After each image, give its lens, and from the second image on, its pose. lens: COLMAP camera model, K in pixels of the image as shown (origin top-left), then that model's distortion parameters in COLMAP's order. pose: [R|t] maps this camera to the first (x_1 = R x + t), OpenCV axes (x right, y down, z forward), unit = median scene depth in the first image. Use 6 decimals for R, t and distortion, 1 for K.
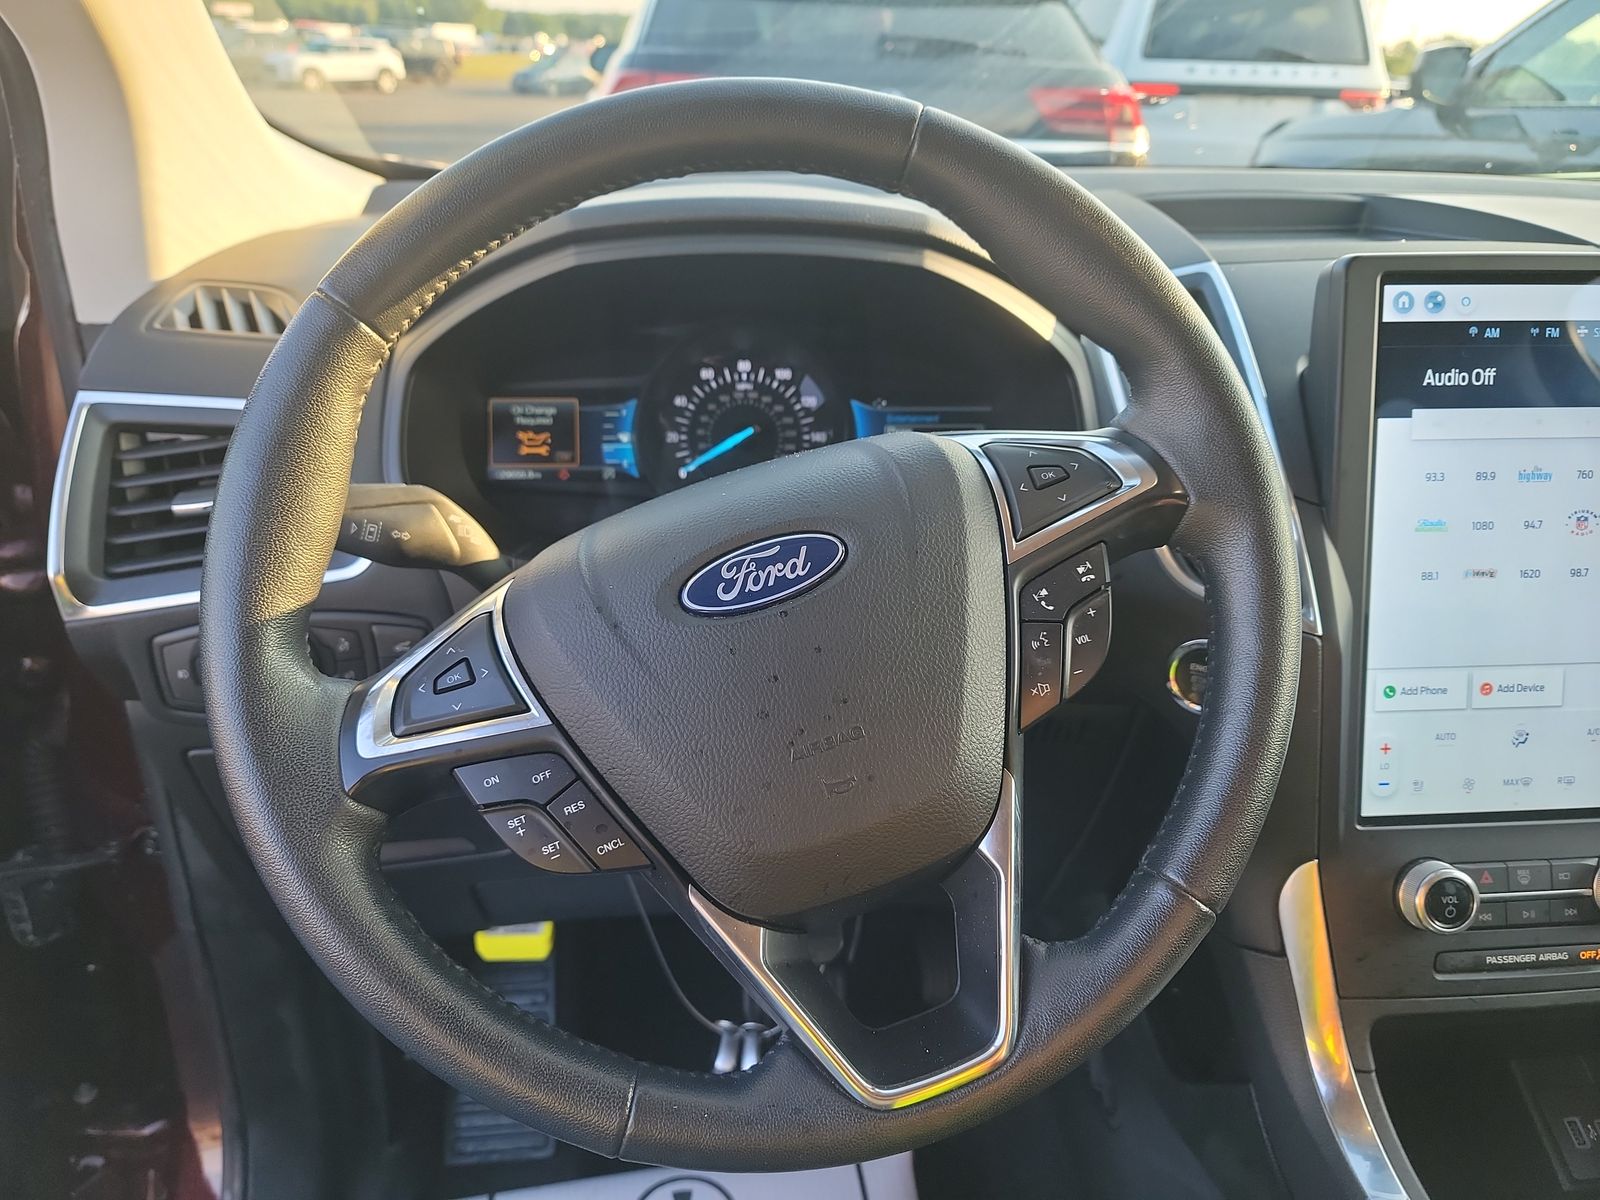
lens RADIAL K [[1120.6, 0, 734.6], [0, 1120.6, 599.1], [0, 0, 1]] dist [0.069275, -0.052310]
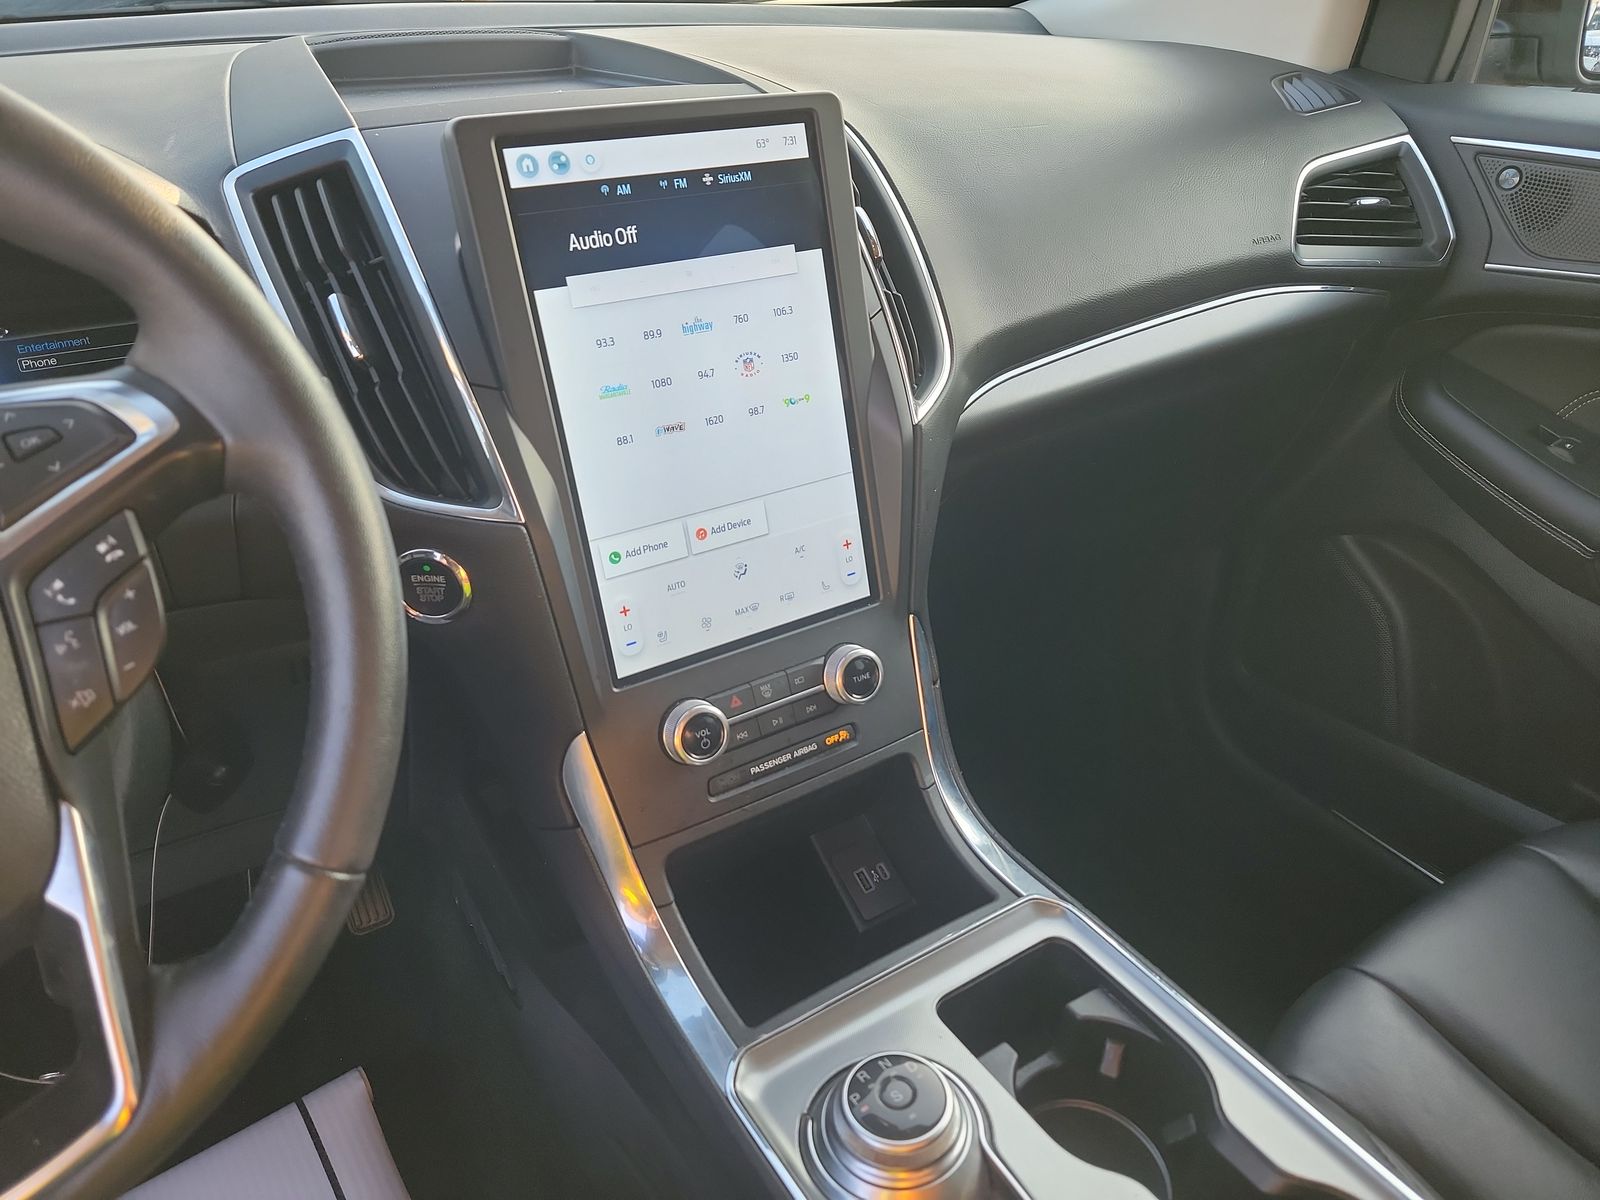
lens RADIAL K [[1120.6, 0, 734.6], [0, 1120.6, 599.1], [0, 0, 1]] dist [0.069275, -0.052310]
pose [[0.898888, -0.234126, 0.370386, 0.295536], [0.184327, 0.968898, 0.165109, -0.030616], [-0.397523, -0.080142, 0.914086, 0.028384]]
